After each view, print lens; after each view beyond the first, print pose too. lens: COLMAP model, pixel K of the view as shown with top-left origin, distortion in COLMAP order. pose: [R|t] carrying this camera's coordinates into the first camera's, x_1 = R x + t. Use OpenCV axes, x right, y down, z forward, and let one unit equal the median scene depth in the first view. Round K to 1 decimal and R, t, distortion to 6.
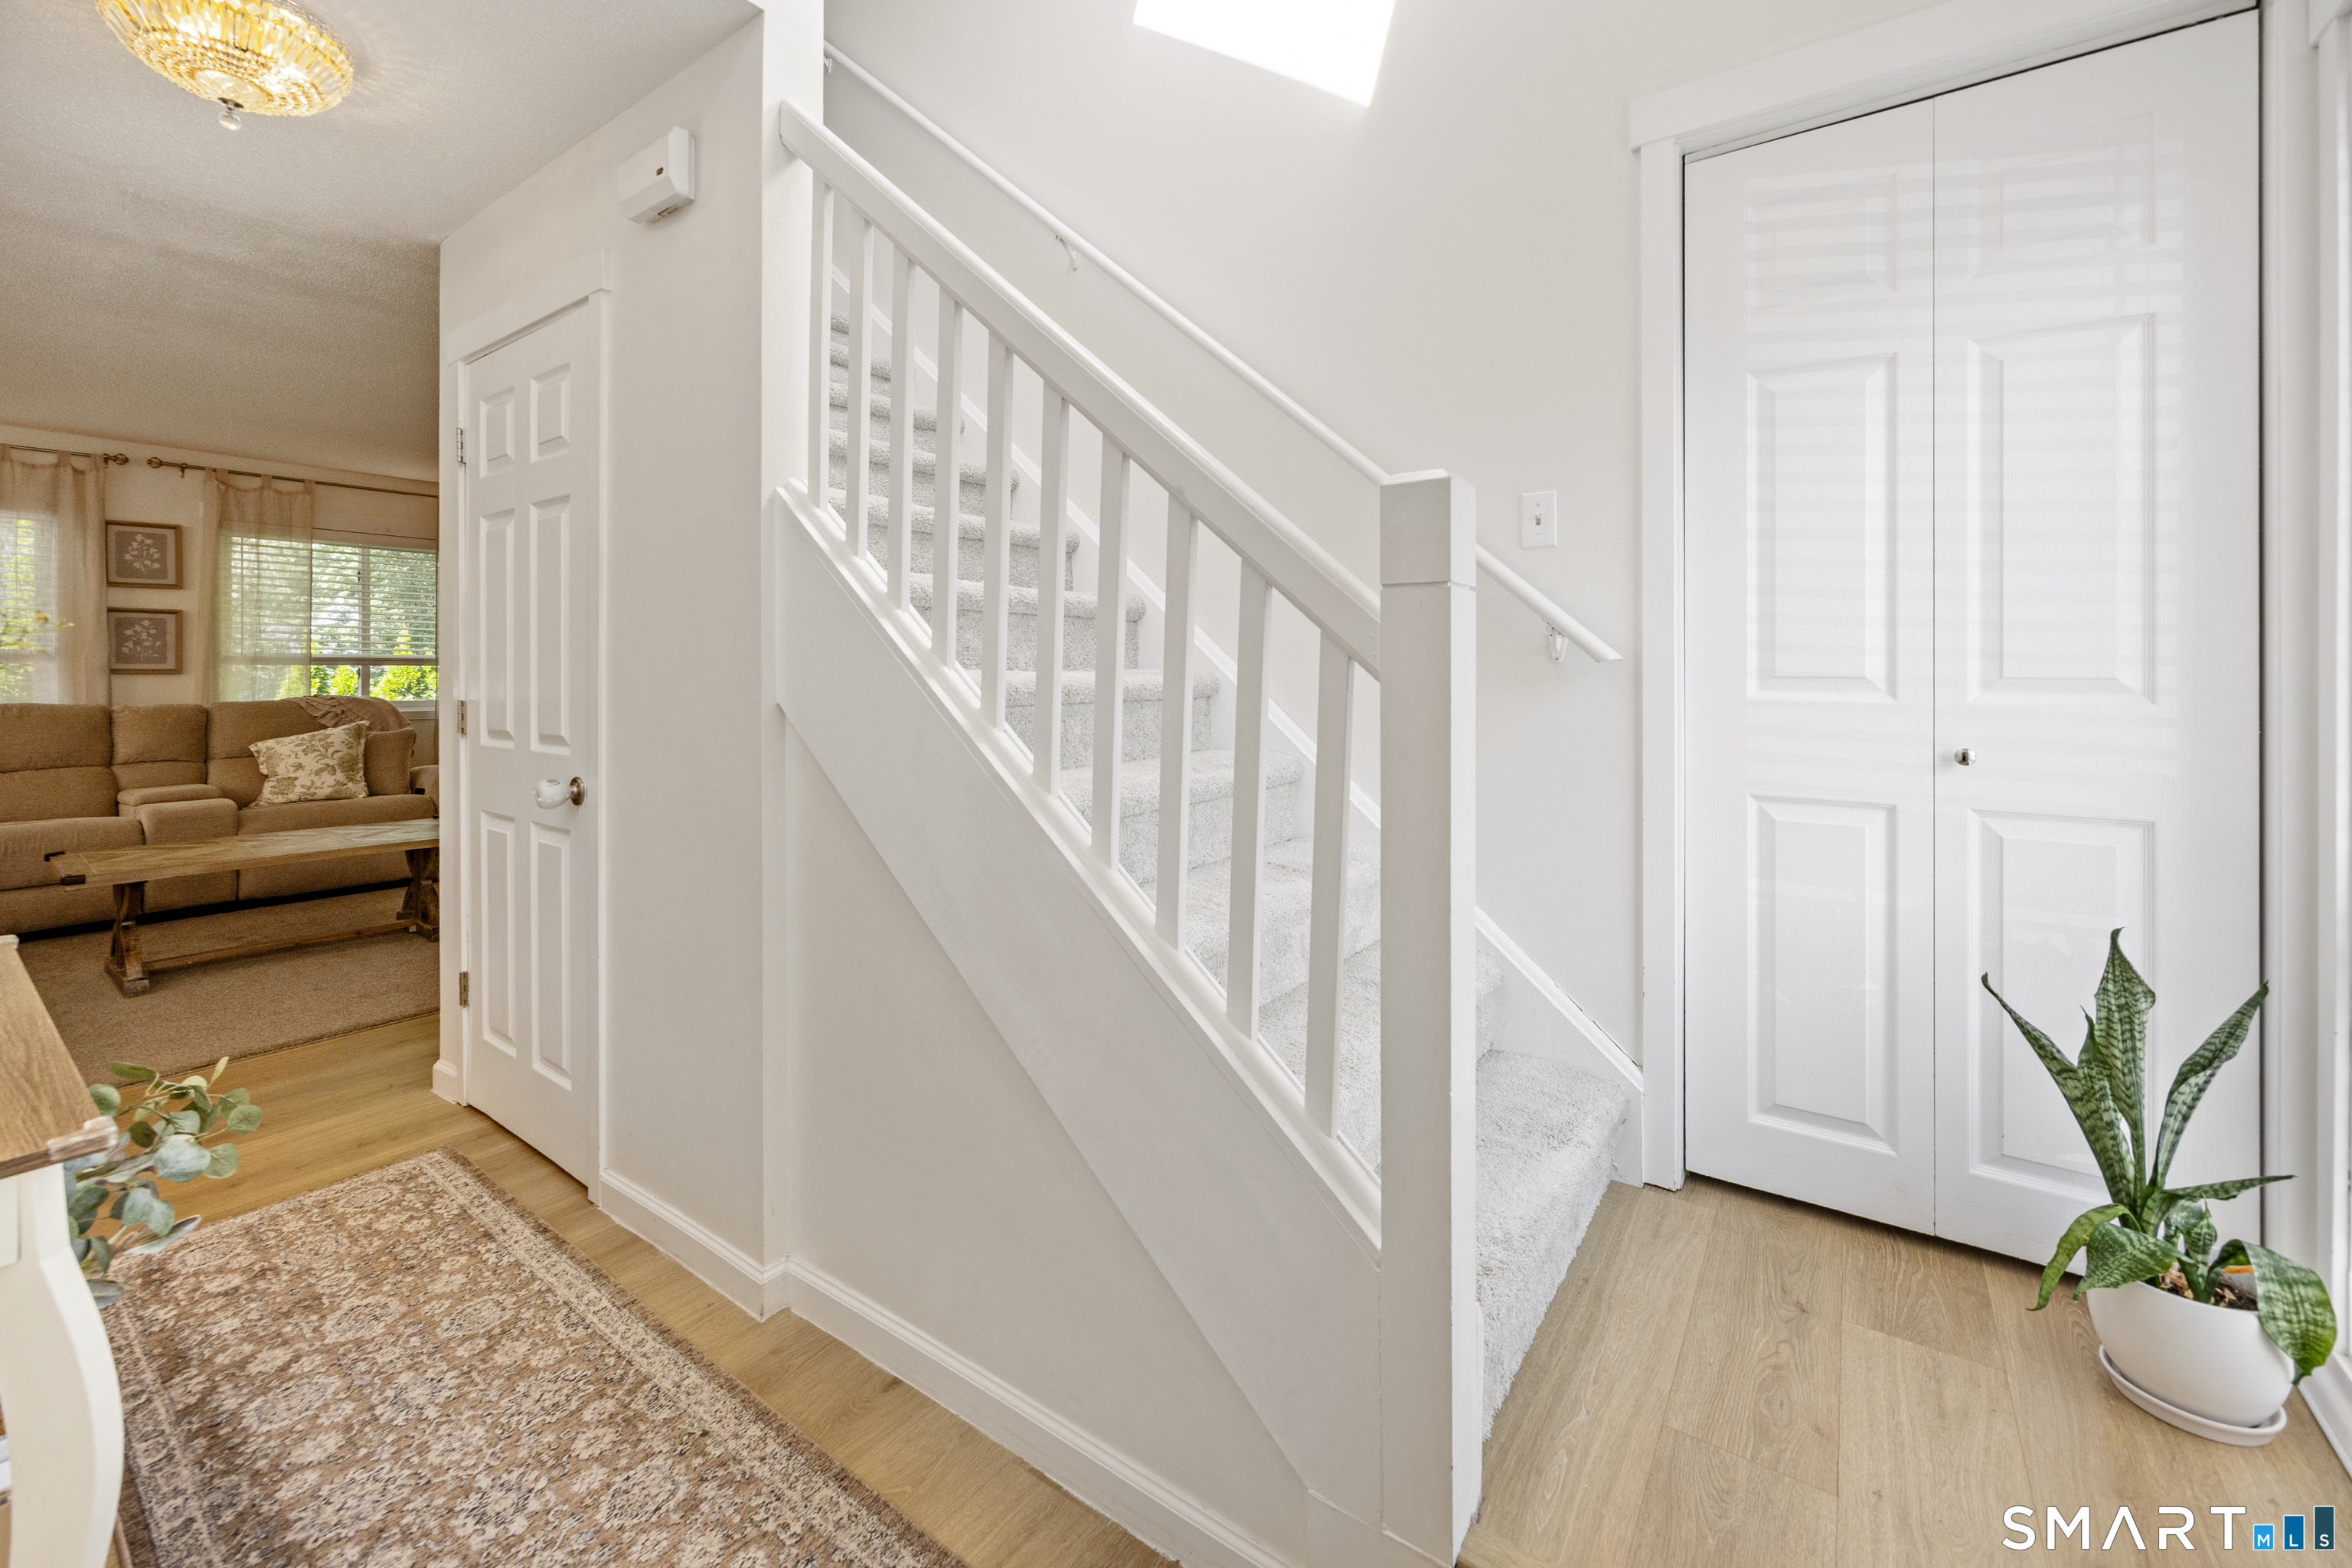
lens RADIAL K [[954.7, 0, 1173.5], [0, 954.7, 665.4], [0, 0, 1]] dist [-0.003524, -0.000366]
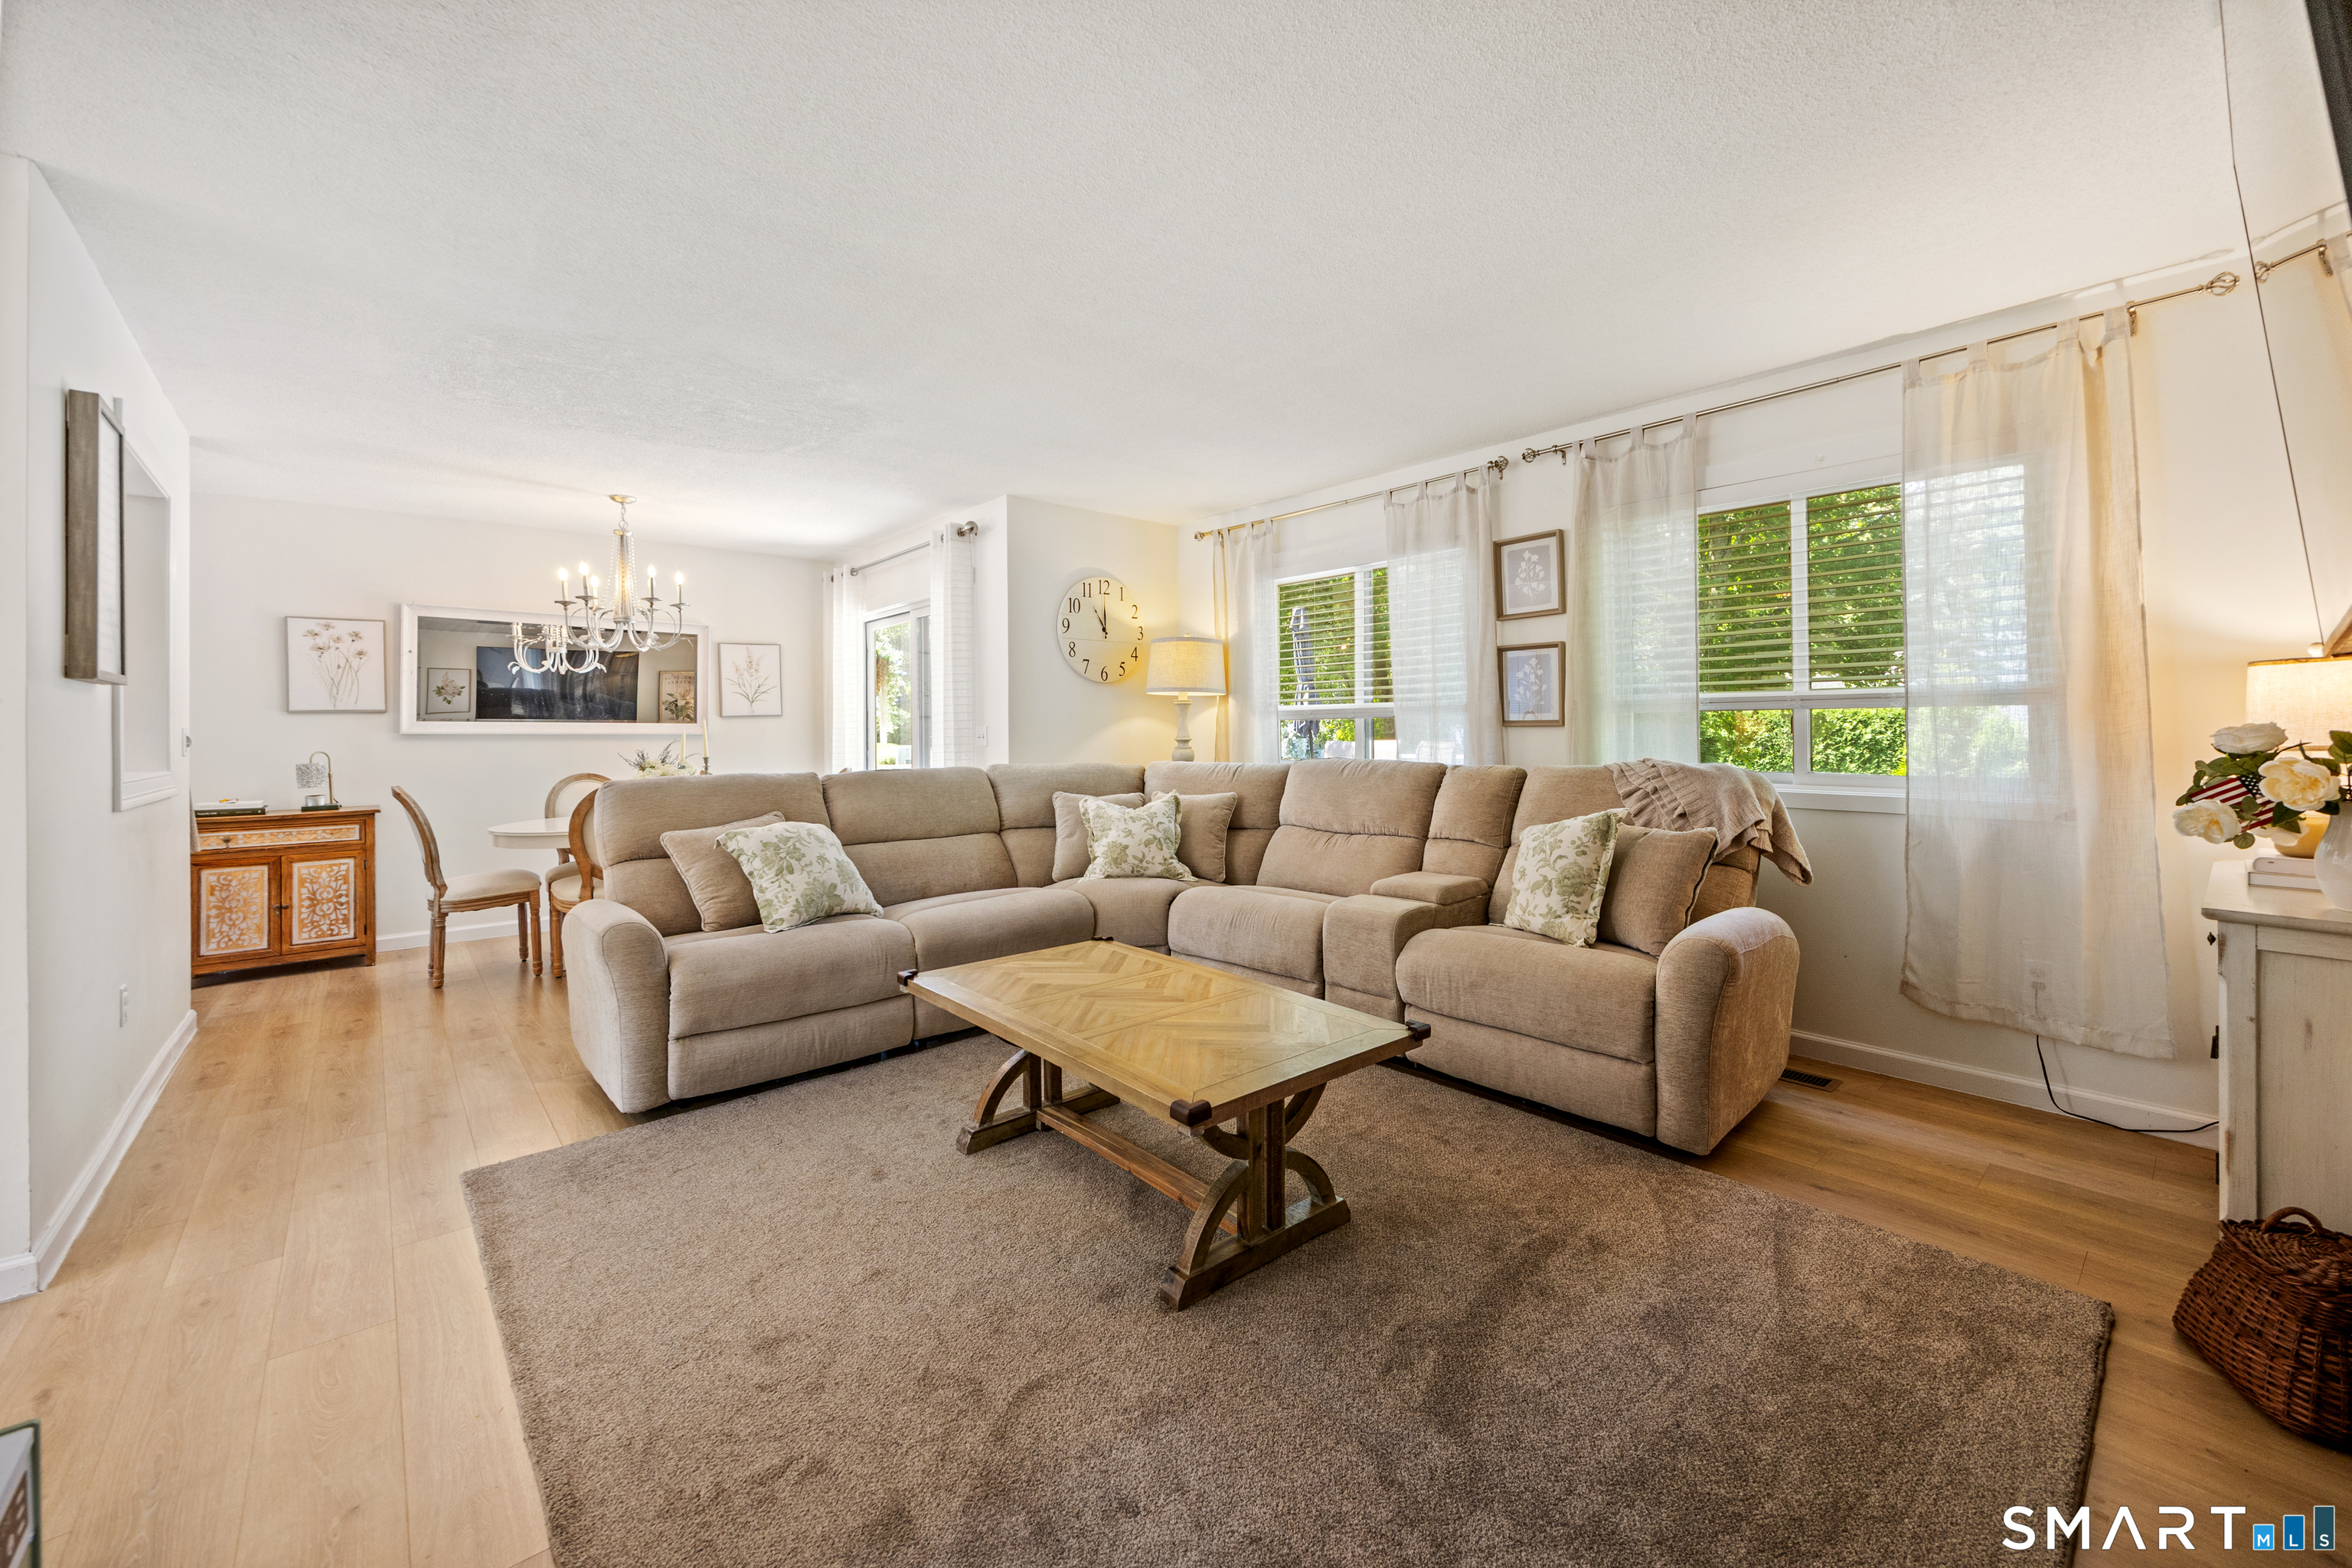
lens RADIAL K [[946.6, 0, 1175.5], [0, 946.6, 721.3], [0, 0, 1]] dist [0.011454, 0.000214]
pose [[-0.224050, -0.007722, -0.974547, -0.256317], [0.013819, 0.999843, -0.011099, 0.009587], [0.974480, -0.015954, -0.223908, 0.912507]]
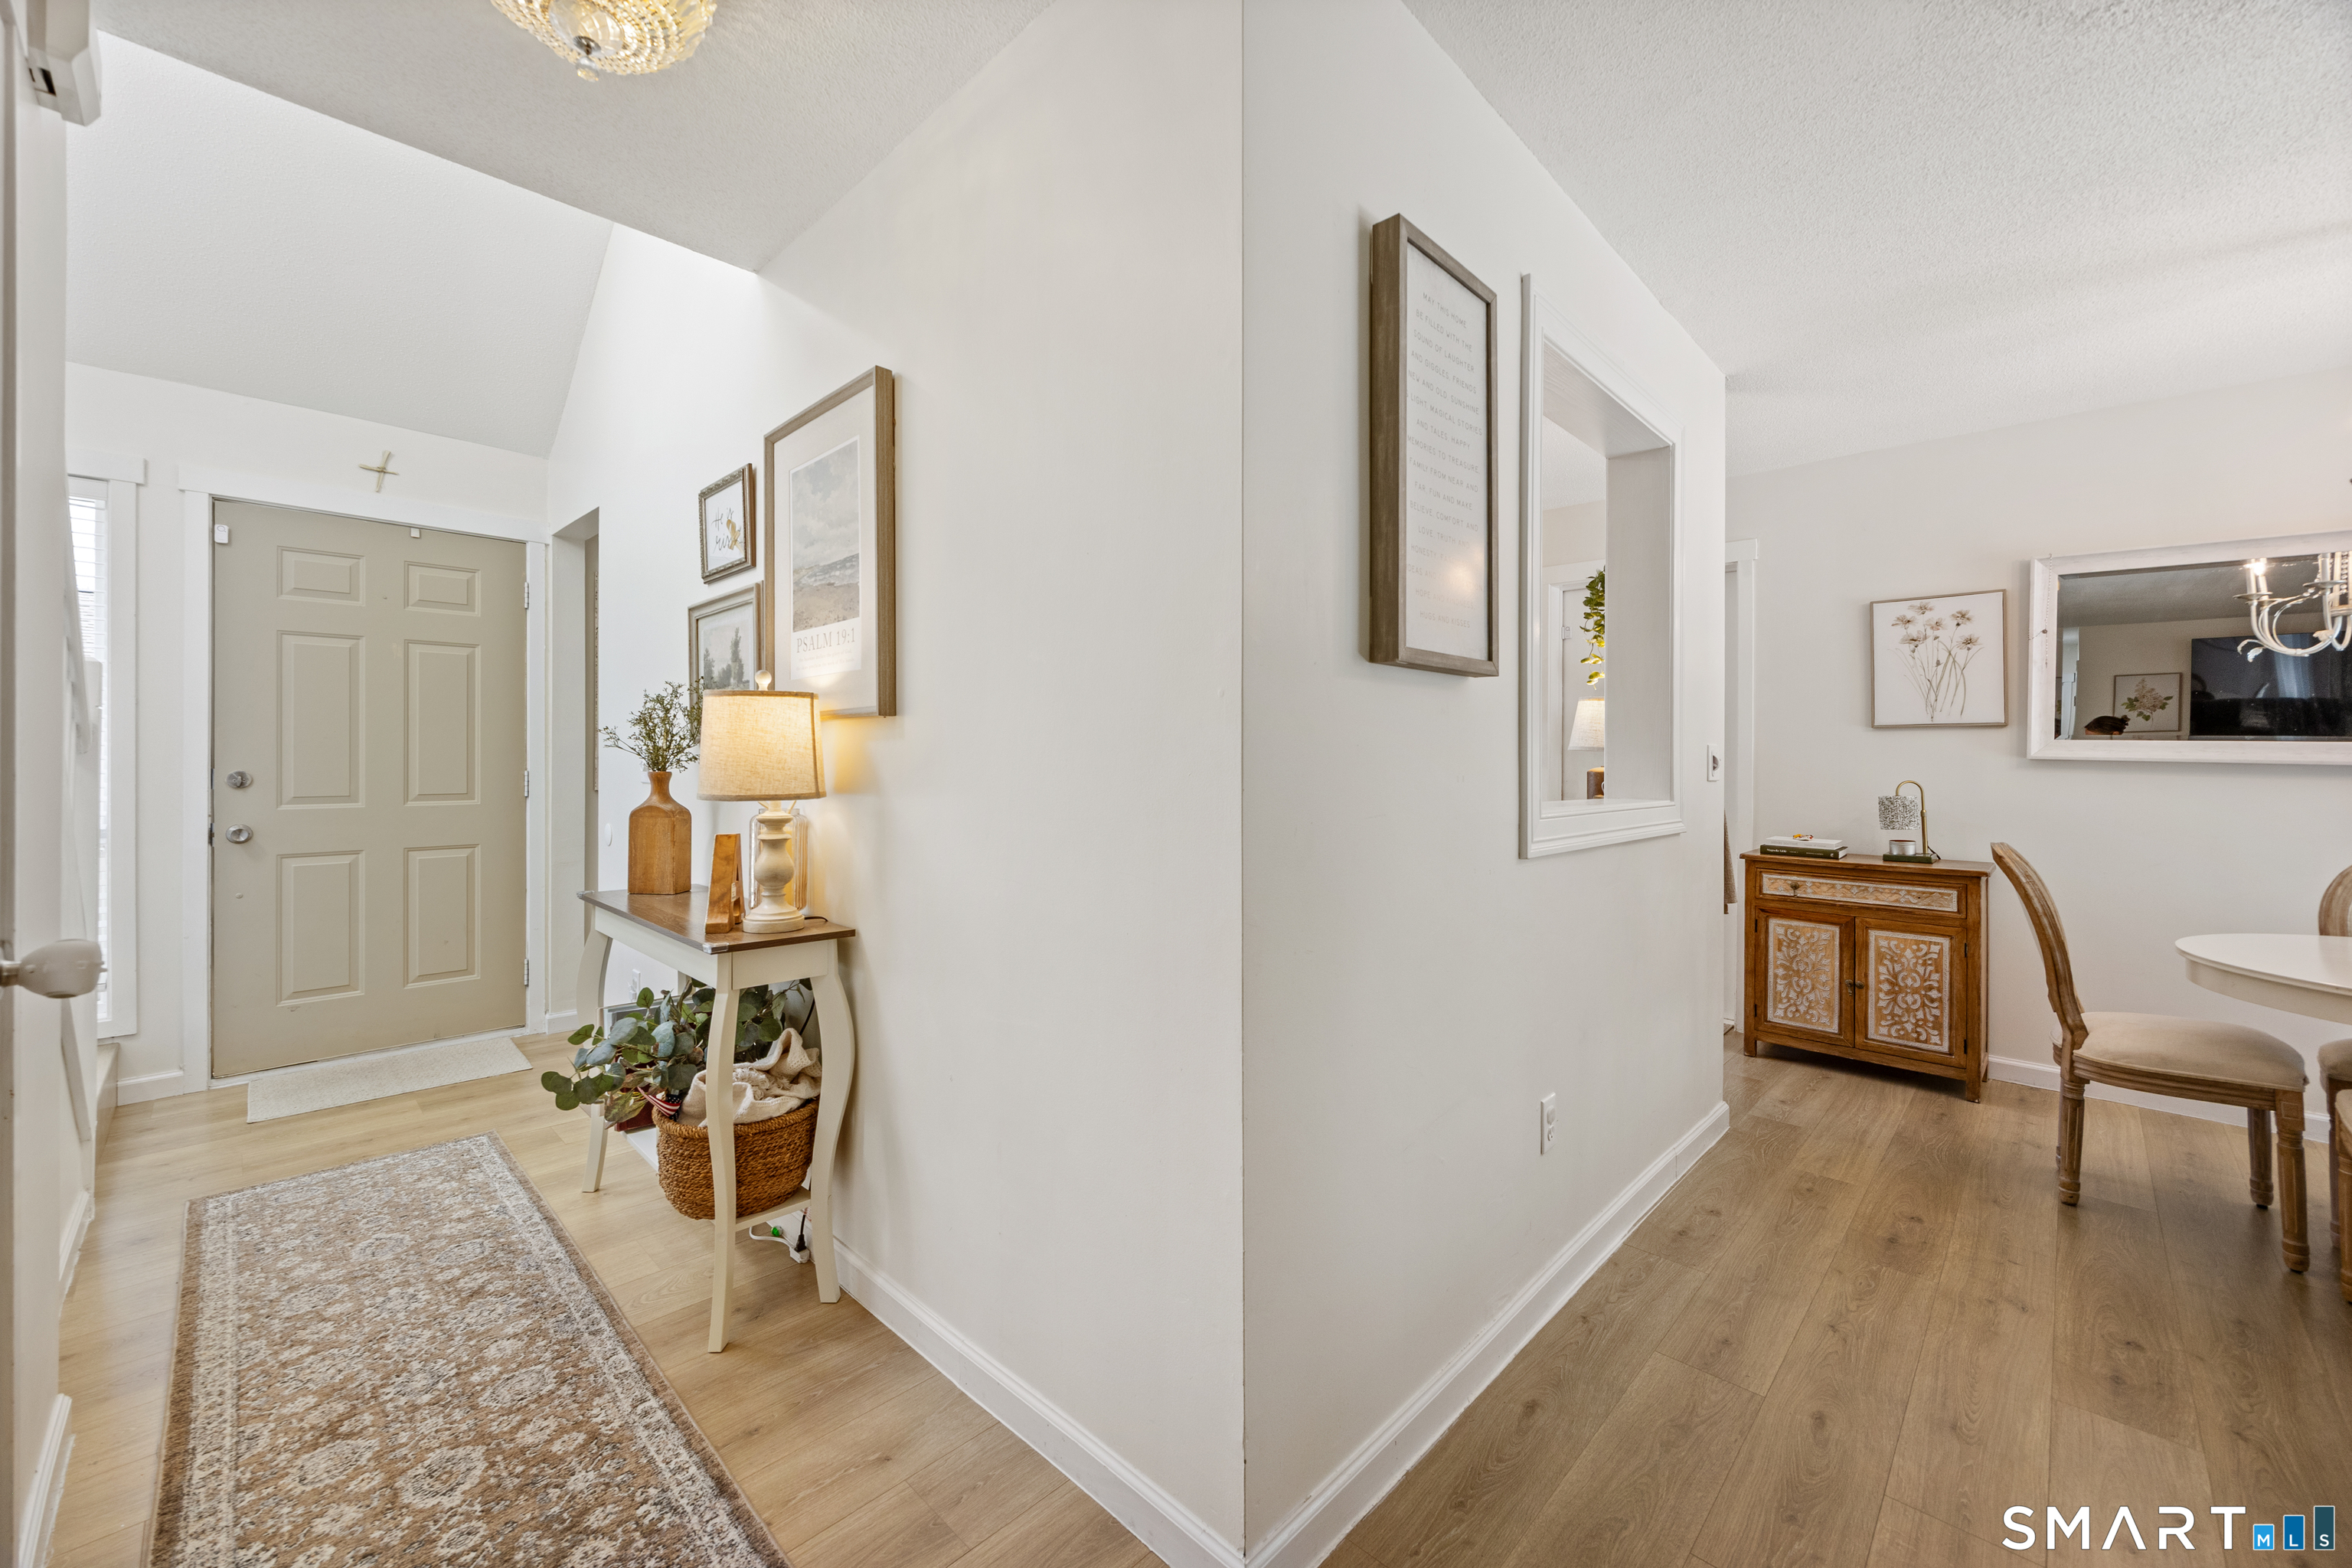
lens RADIAL K [[901.9, 0, 1138.5], [0, 901.9, 749.0], [0, 0, 1]] dist [-0.010341, 0.000009]
pose [[-0.986248, -0.010152, 0.164958, -0.557707], [-0.011818, 0.999889, -0.009120, 0.006785], [-0.164847, -0.010944, -0.986258, 0.591528]]
